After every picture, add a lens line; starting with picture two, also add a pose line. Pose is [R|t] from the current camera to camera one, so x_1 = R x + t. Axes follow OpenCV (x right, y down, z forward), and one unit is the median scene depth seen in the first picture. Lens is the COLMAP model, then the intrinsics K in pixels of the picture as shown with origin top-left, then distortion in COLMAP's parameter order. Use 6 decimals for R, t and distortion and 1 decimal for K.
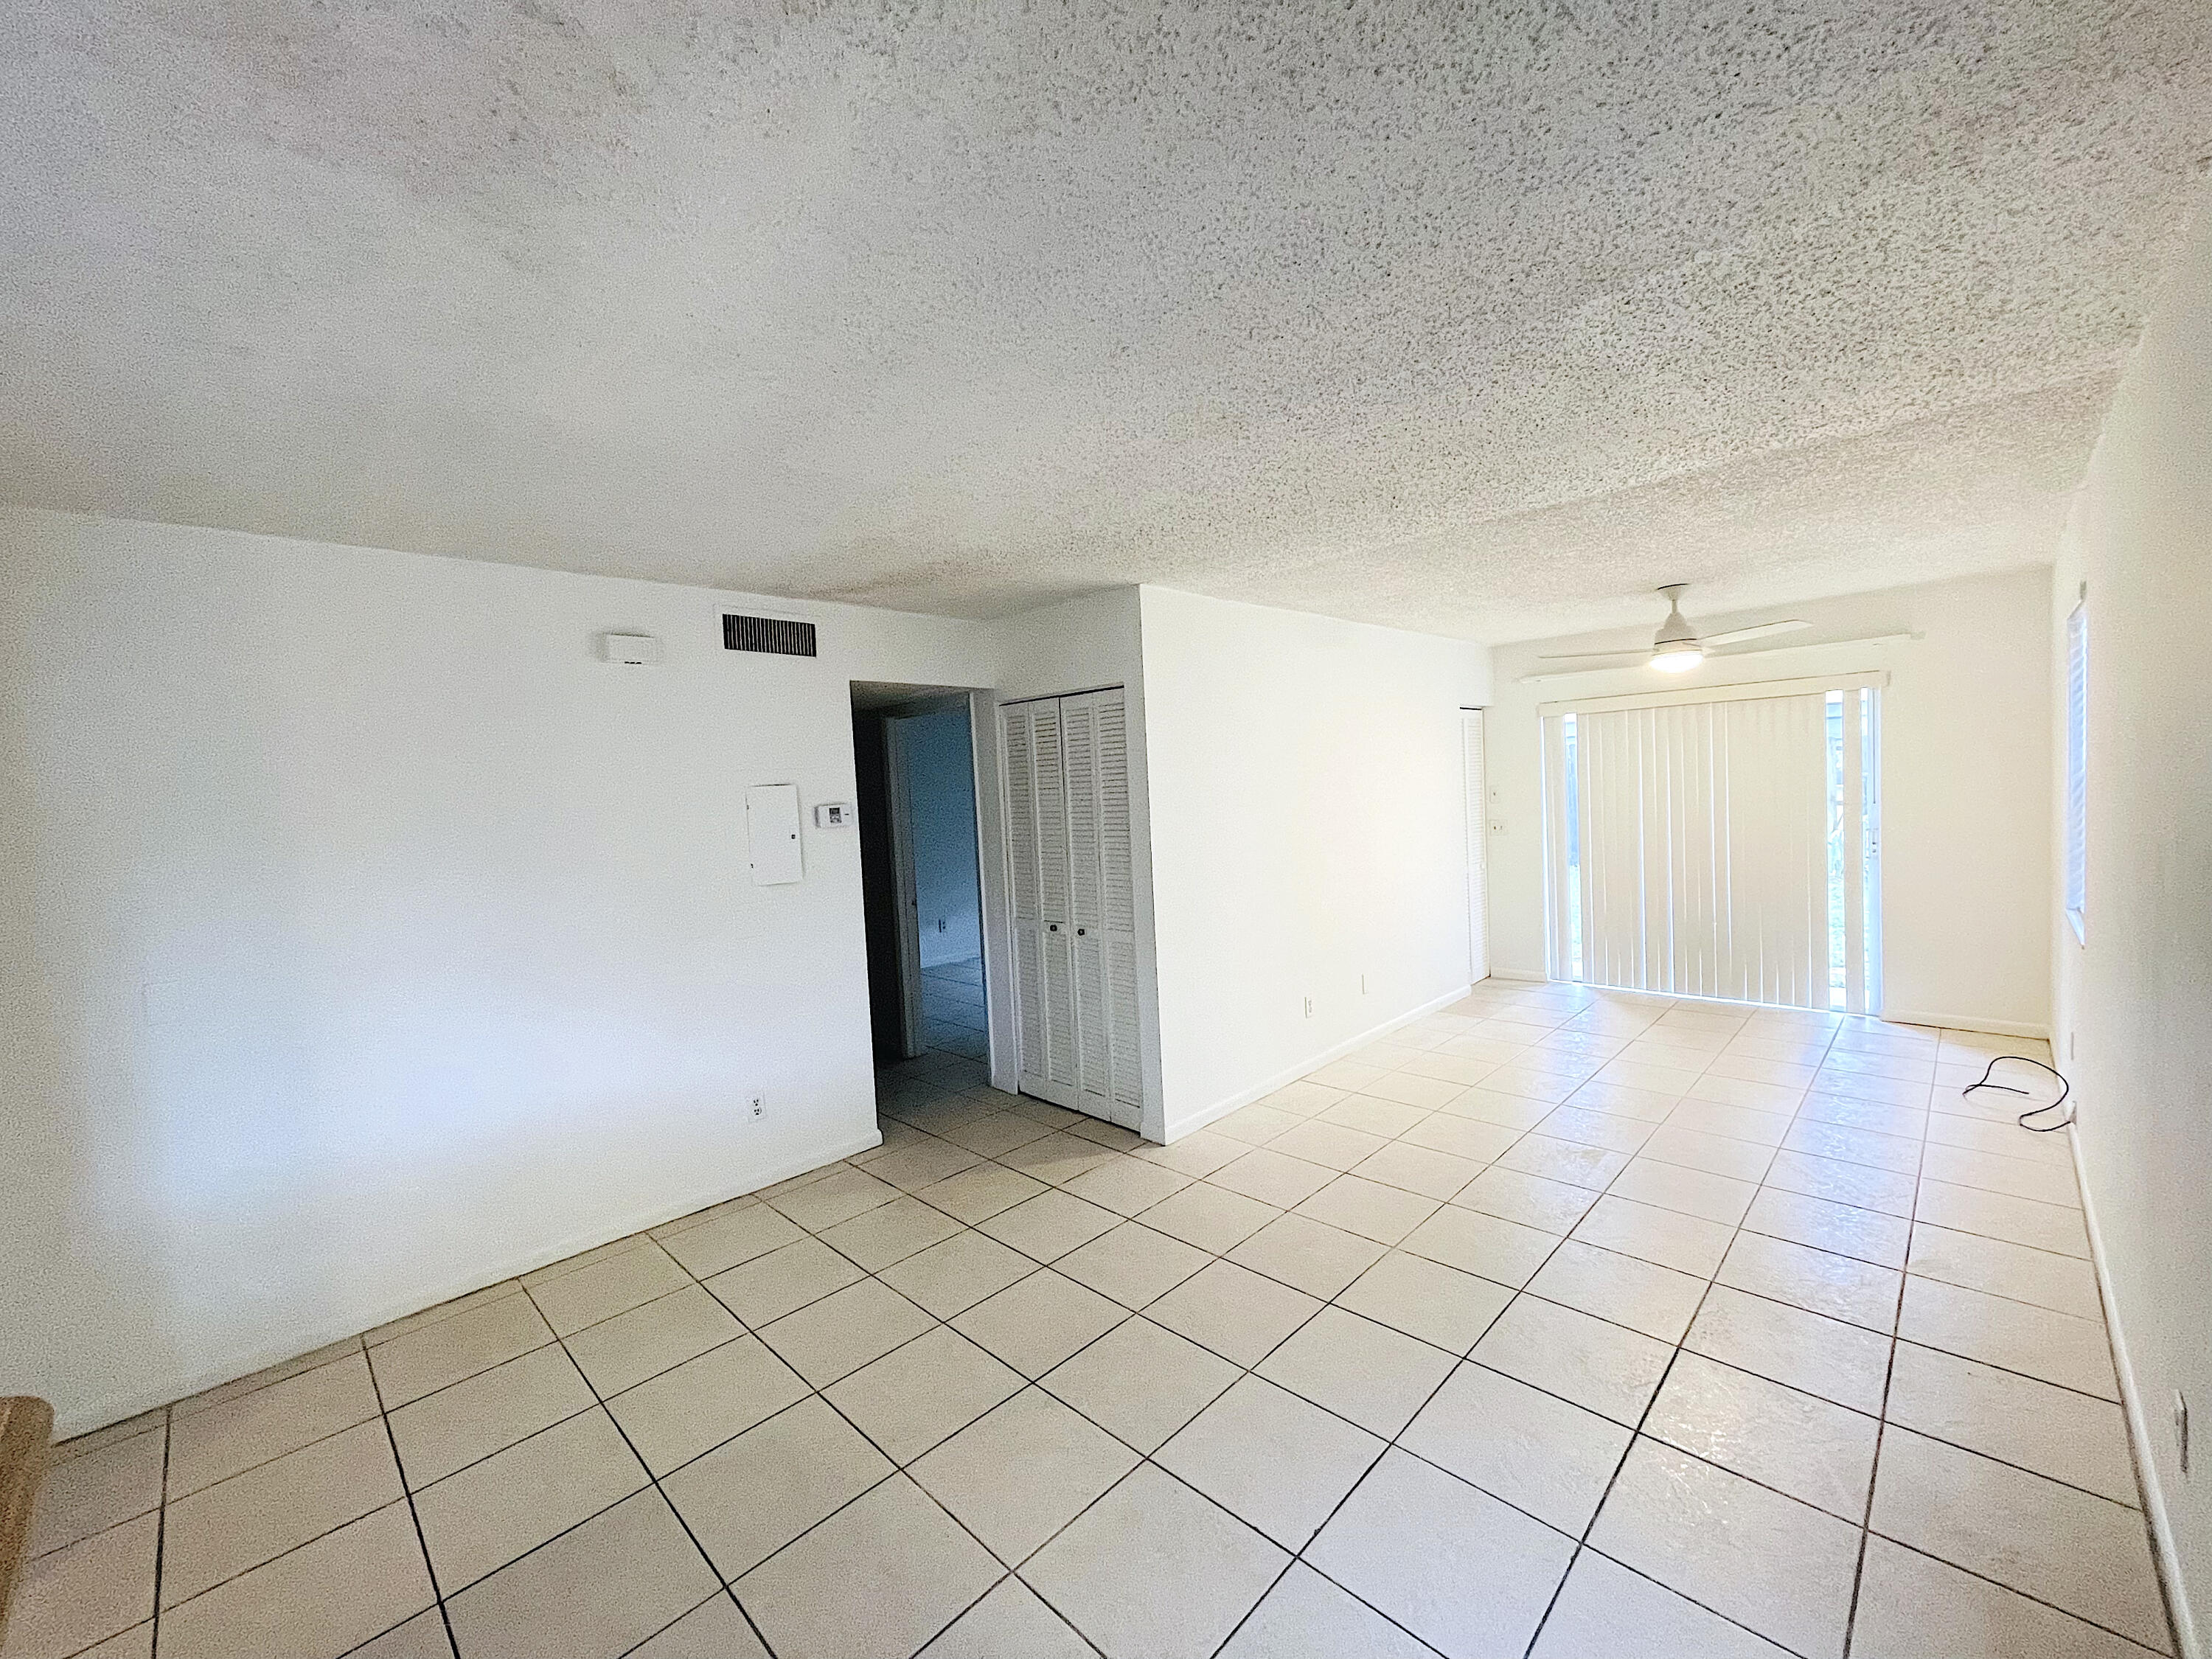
lens RADIAL K [[880.0, 0, 1106.0], [0, 880.0, 829.5], [0, 0, 1]] dist [0.010397, 0.000073]
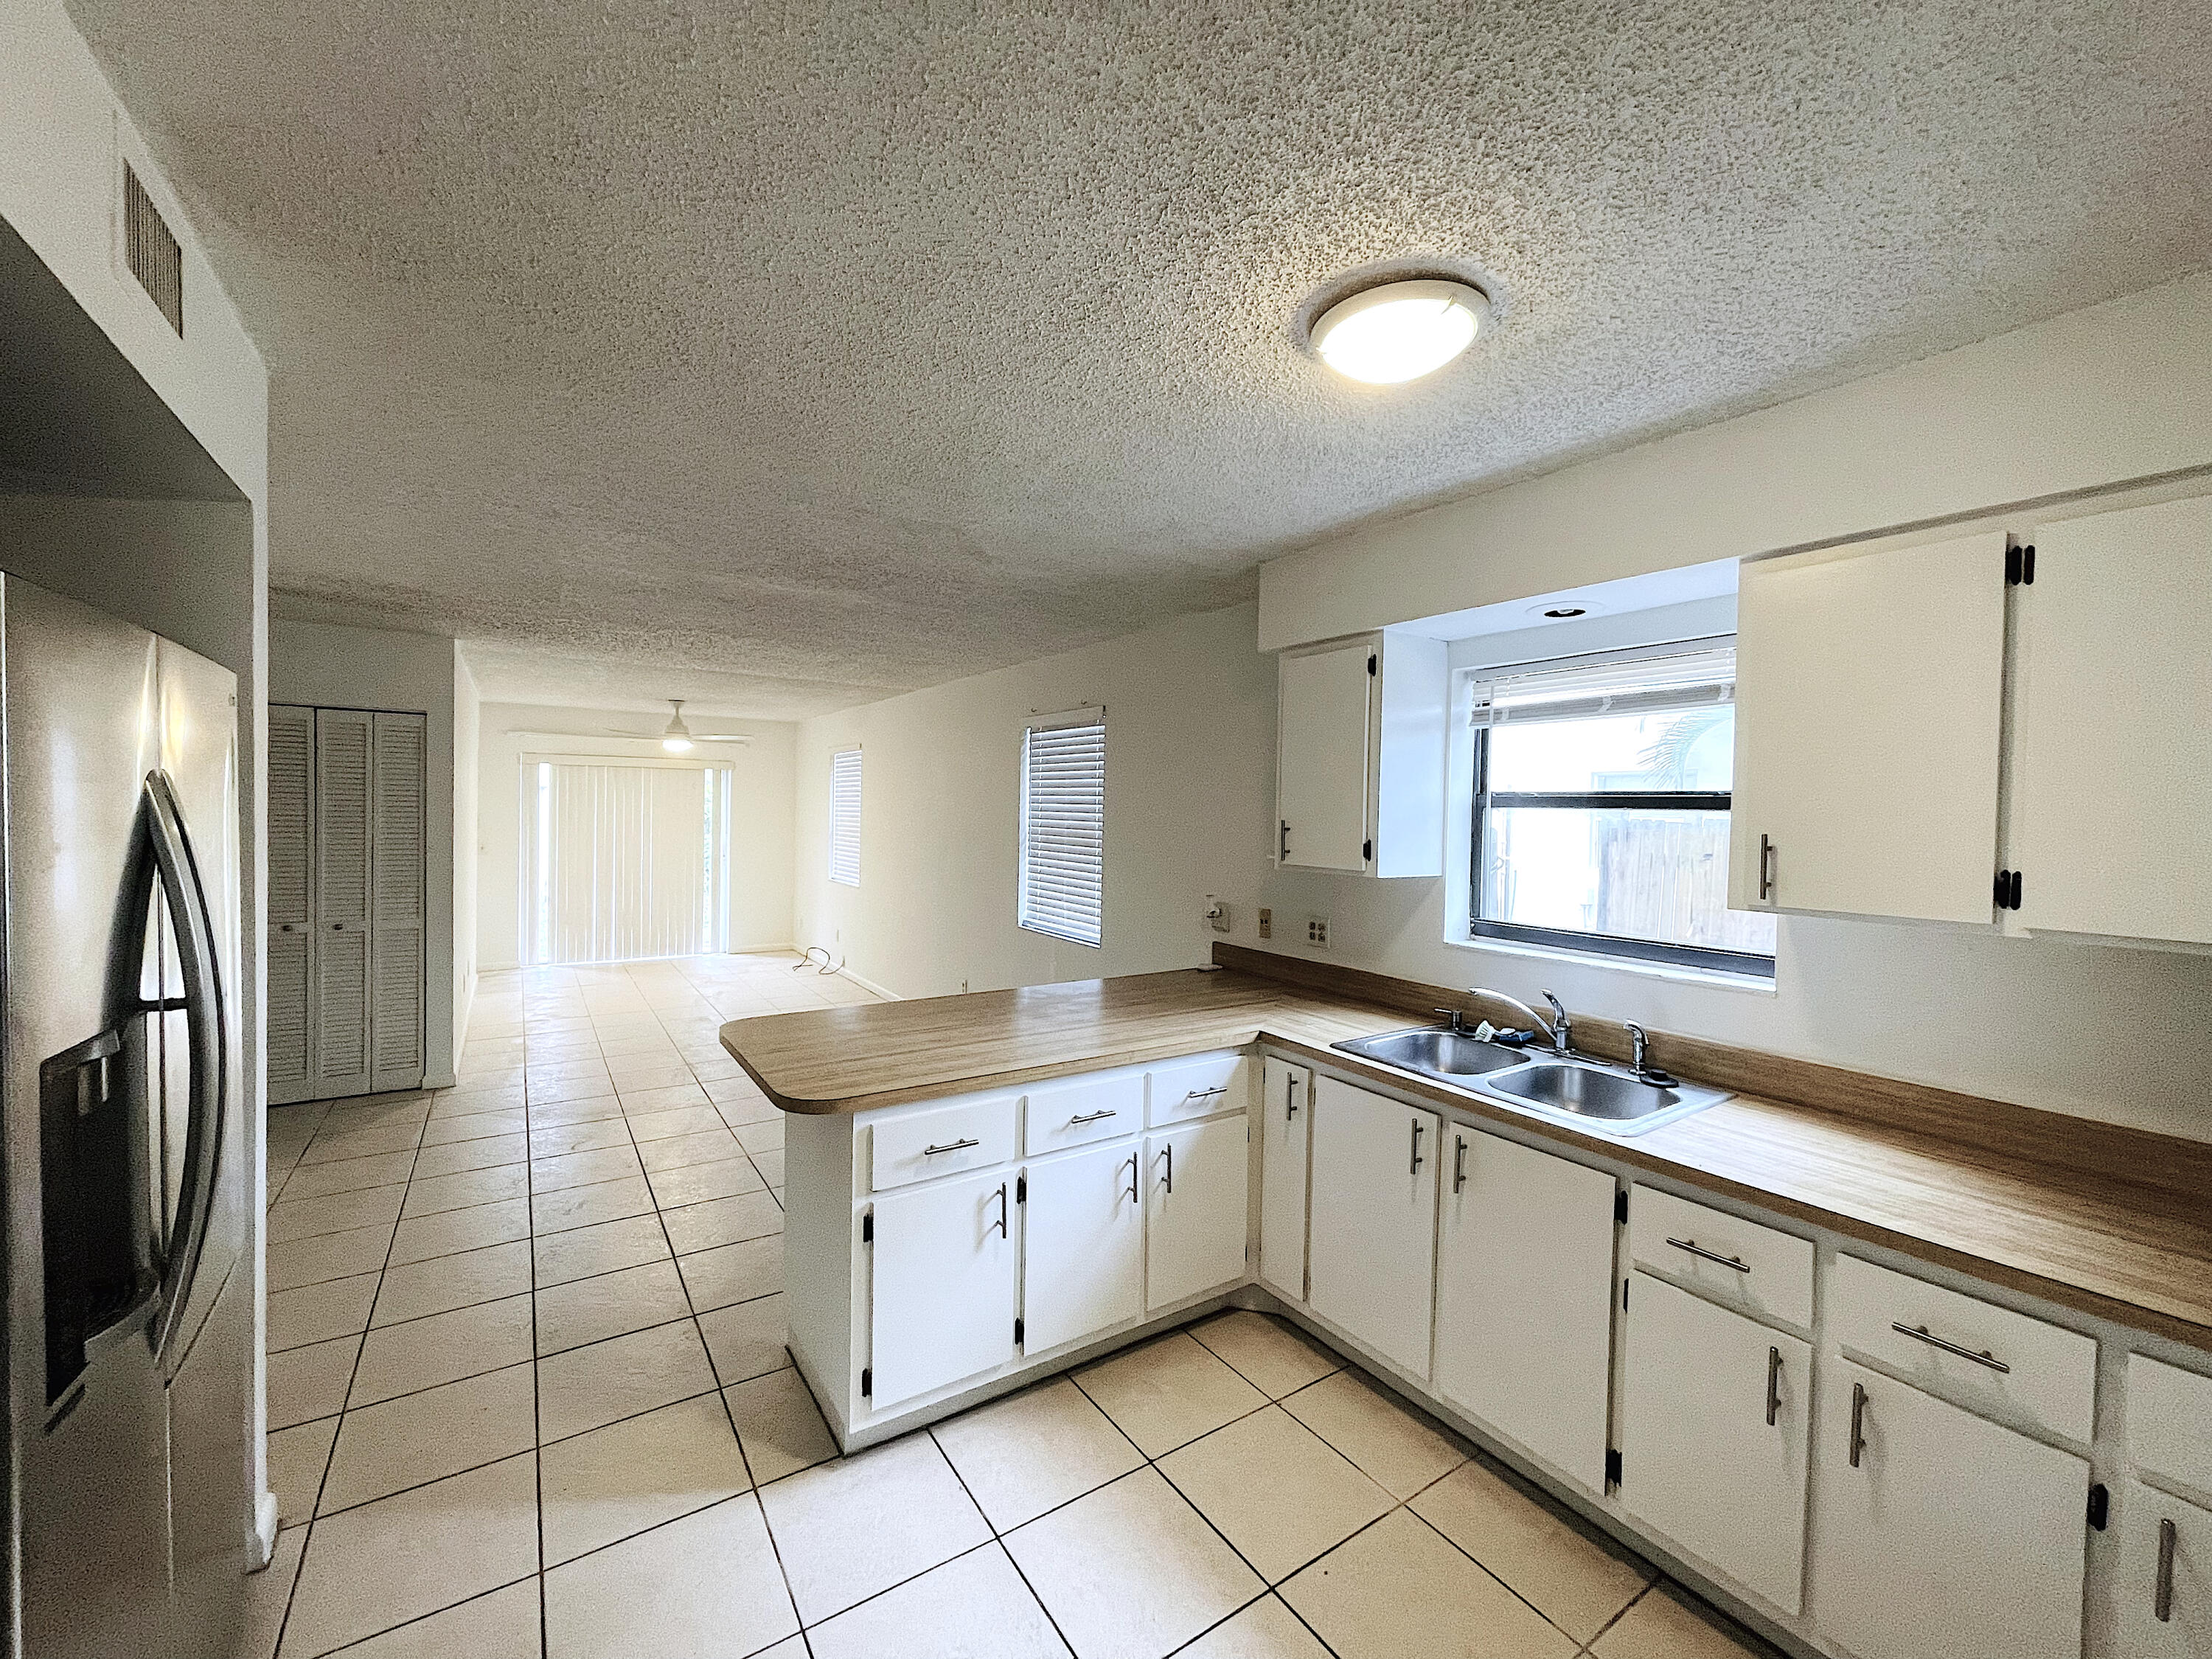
lens RADIAL K [[880.0, 0, 1106.0], [0, 880.0, 829.5], [0, 0, 1]] dist [0.010397, 0.000073]
pose [[0.211060, 0.037051, 0.976771, -0.848874], [0.022620, 0.998829, -0.042775, 0.062454], [-0.977211, 0.031122, 0.209975, -0.147082]]
